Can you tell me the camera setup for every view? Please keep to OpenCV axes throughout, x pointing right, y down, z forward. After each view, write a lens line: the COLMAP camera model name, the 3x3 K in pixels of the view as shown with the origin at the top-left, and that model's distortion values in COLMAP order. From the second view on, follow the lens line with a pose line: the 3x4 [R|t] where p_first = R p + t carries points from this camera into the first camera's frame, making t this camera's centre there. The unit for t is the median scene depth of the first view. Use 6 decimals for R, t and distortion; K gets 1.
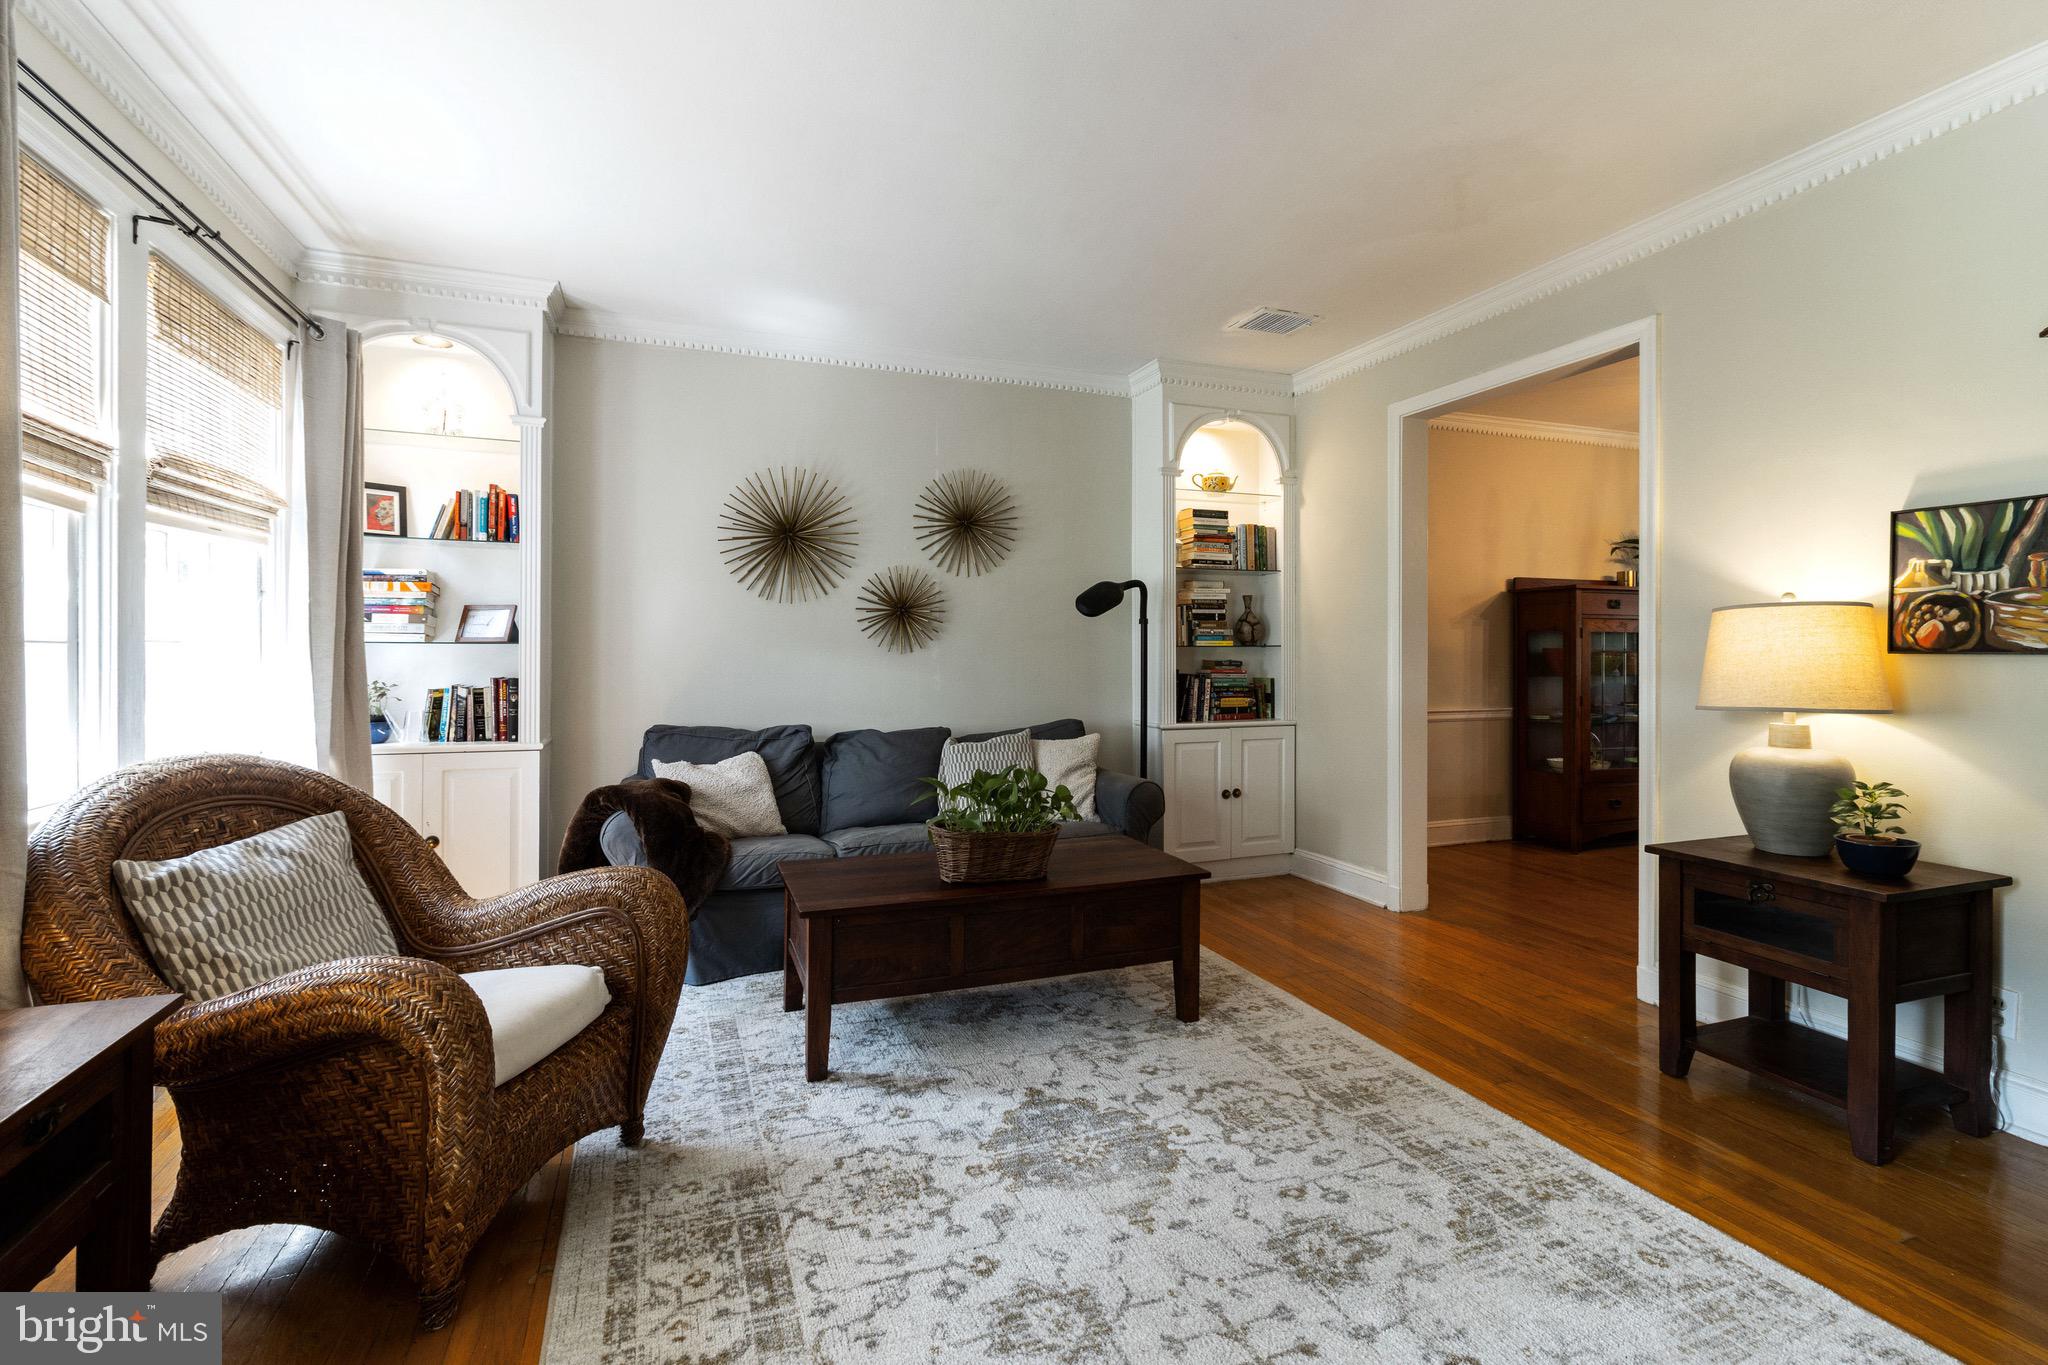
lens RADIAL K [[945.0, 0, 1033.0], [0, 945.0, 654.4], [0, 0, 1]] dist [0.001884, 0.000469]
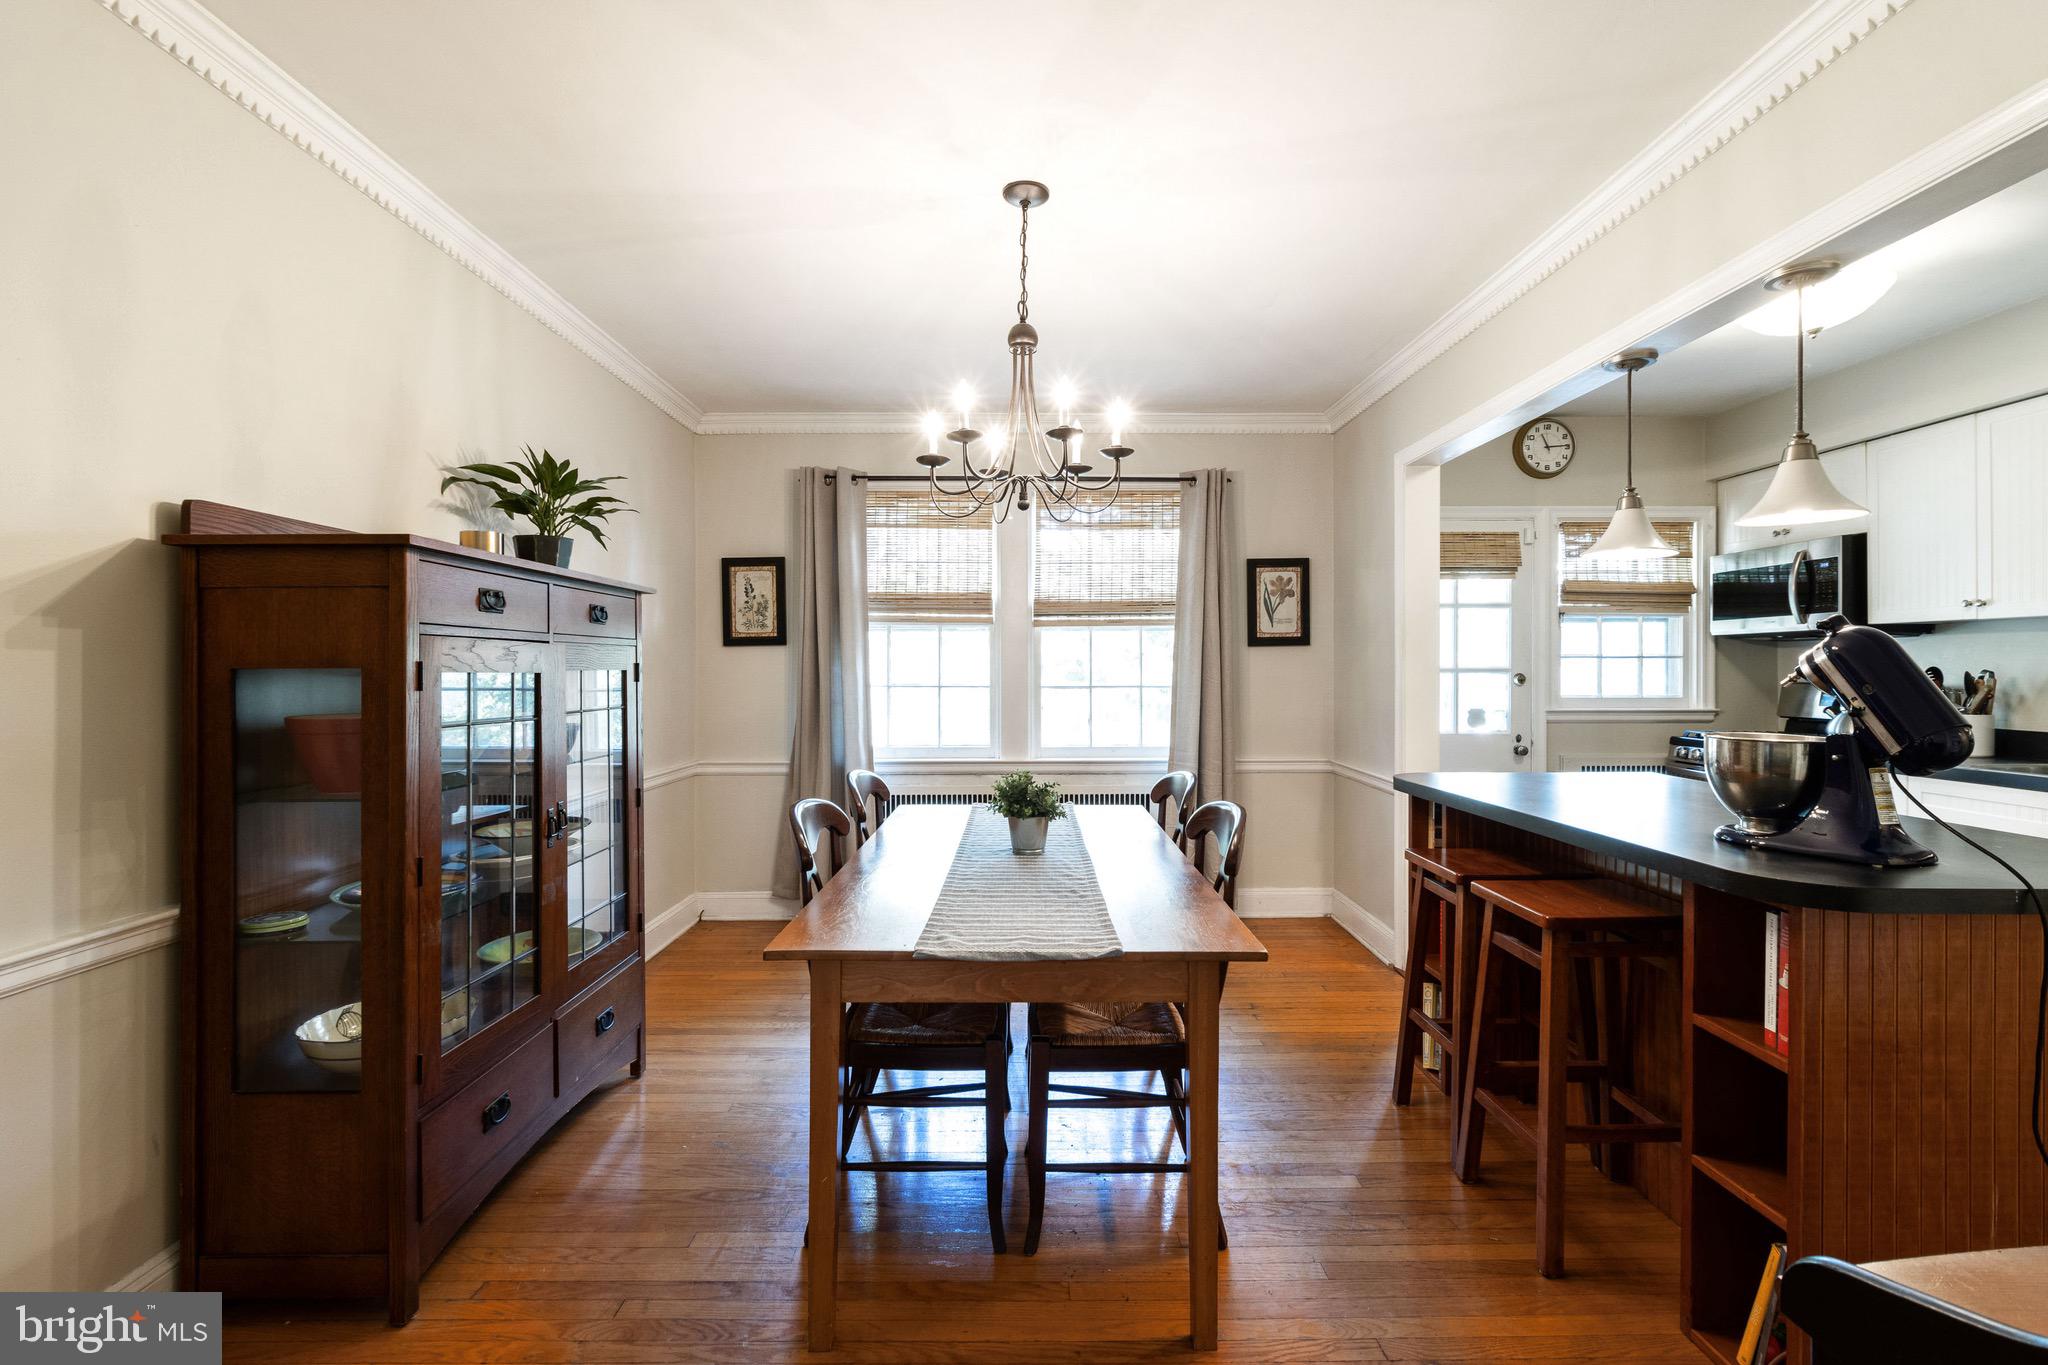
lens RADIAL K [[949.4, 0, 1031.7], [0, 949.4, 667.5], [0, 0, 1]] dist [0.001568, 0.000406]
pose [[0.352587, -0.000498, 0.935779, 0.728264], [0.006250, 0.999979, -0.001823, -0.051757], [-0.935758, 0.006492, 0.352583, 1.461370]]
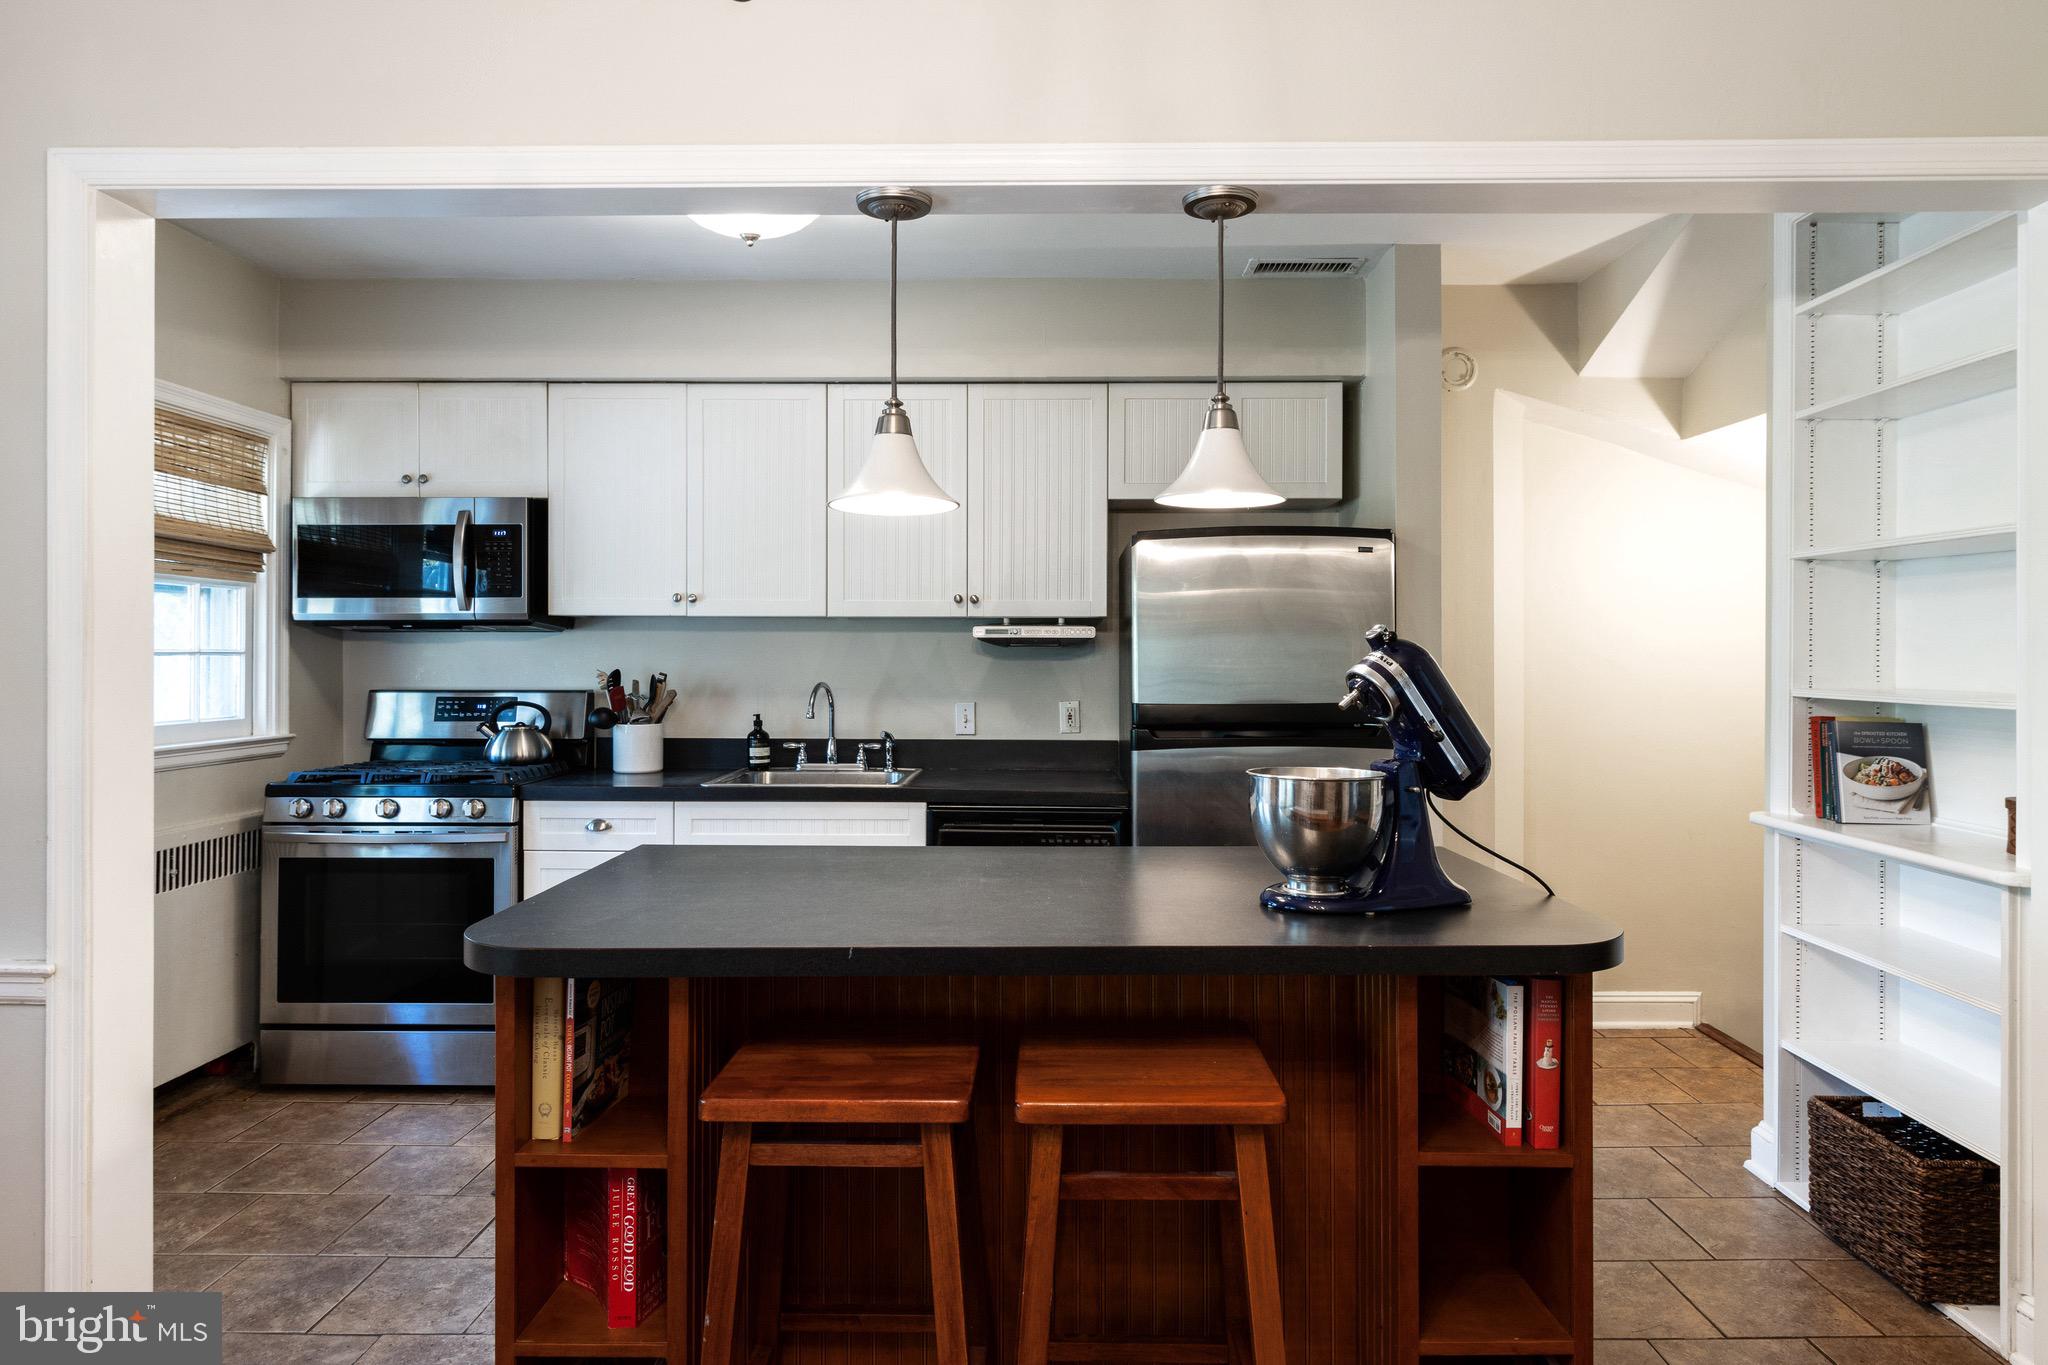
lens RADIAL K [[1223.2, 0, 1034.5], [0, 1223.2, 654.6], [0, 0, 1]] dist [0.002779, 0.001188]
pose [[-0.928585, -0.001512, 0.371116, 1.573583], [0.000301, 0.999988, 0.004827, -0.075281], [-0.371119, 0.004594, -0.928574, 2.004450]]
